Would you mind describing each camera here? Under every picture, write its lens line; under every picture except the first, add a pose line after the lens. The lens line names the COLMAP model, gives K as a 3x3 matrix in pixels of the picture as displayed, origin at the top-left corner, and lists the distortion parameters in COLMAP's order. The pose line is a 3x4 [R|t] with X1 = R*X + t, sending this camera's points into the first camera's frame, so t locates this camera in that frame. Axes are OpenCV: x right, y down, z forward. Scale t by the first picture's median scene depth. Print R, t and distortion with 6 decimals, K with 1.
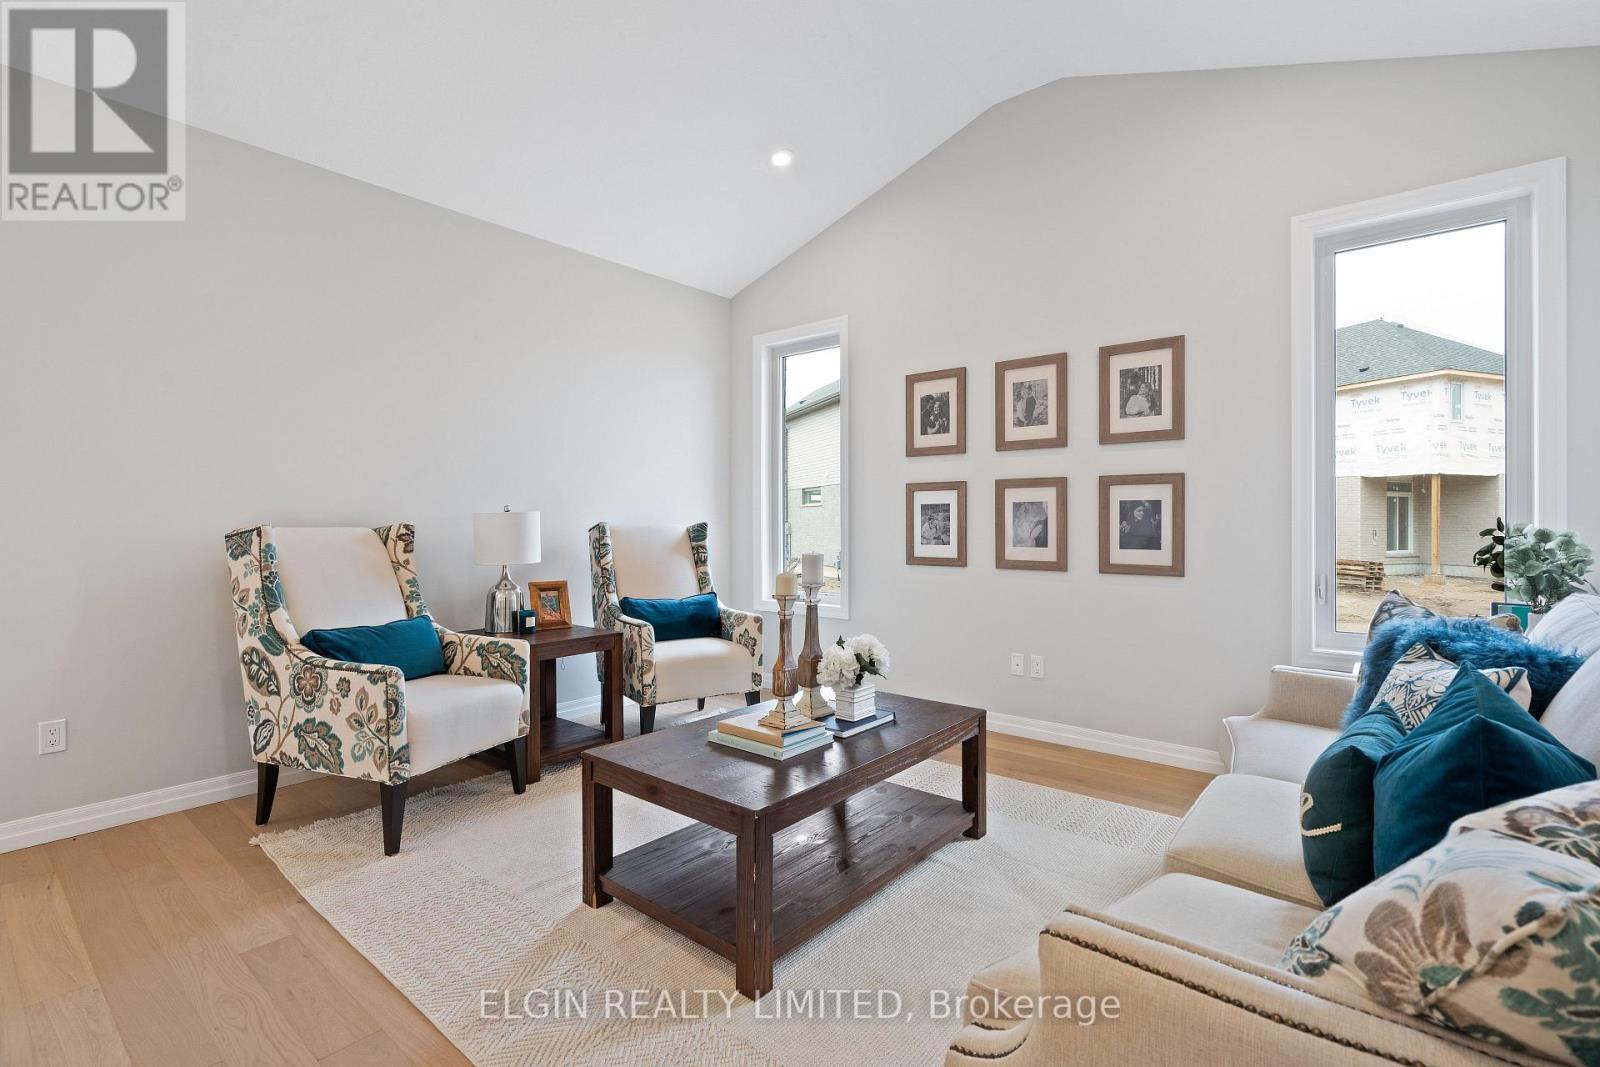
lens RADIAL K [[737.0, 0, 801.3], [0, 737.0, 523.2], [0, 0, 1]] dist [-0.000785, 0.000511]
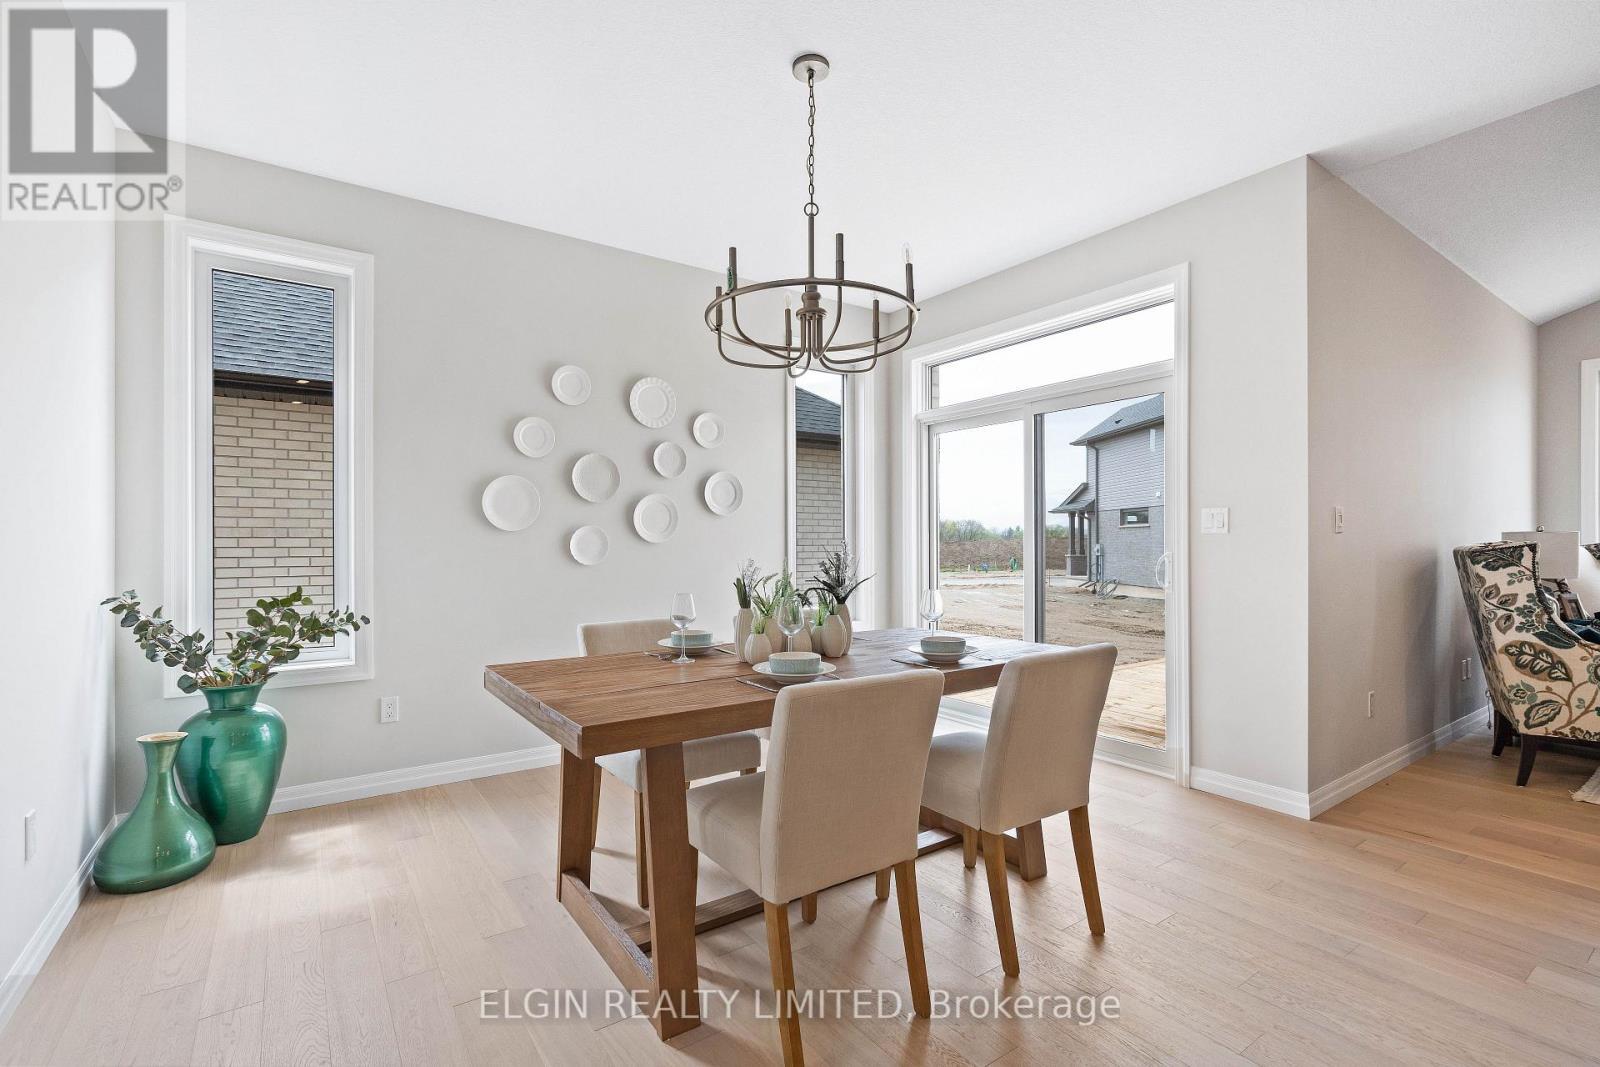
lens RADIAL K [[719.8, 0, 797.3], [0, 719.8, 543.9], [0, 0, 1]] dist [-0.001154, -0.000478]
pose [[0.965181, 0.000577, -0.261581, -1.174162], [-0.000863, 0.999999, -0.000978, 0.005303], [0.261580, 0.001170, 0.965181, -0.352150]]
